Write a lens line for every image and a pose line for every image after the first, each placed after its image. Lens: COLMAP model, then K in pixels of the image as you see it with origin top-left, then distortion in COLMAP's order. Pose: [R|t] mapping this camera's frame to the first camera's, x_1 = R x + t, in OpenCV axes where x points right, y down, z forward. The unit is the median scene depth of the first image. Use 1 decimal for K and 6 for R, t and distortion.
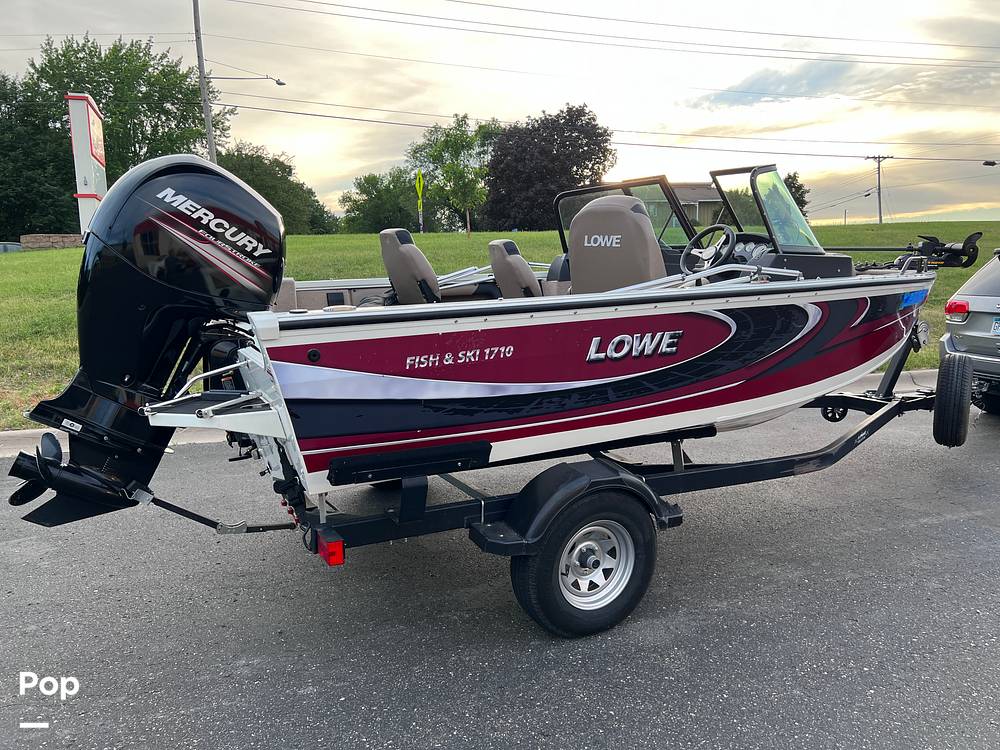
lens RADIAL K [[764.8, 0, 500.0], [0, 764.8, 375.0], [0, 0, 1]] dist [0.001305, -0.035334]
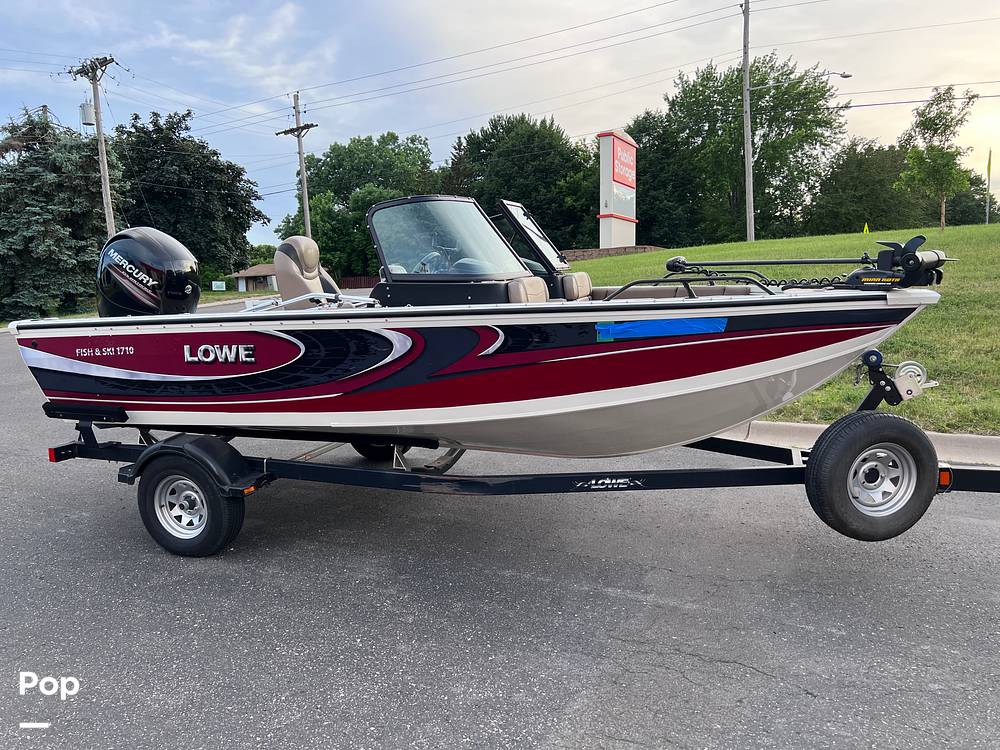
lens RADIAL K [[764.8, 0, 500.0], [0, 764.8, 375.0], [0, 0, 1]] dist [0.001305, -0.035334]
pose [[0.669887, 0.087320, -0.737310, 1.482465], [-0.088918, 0.995348, 0.037092, -0.094339], [0.737119, 0.040713, 0.674535, 0.460851]]
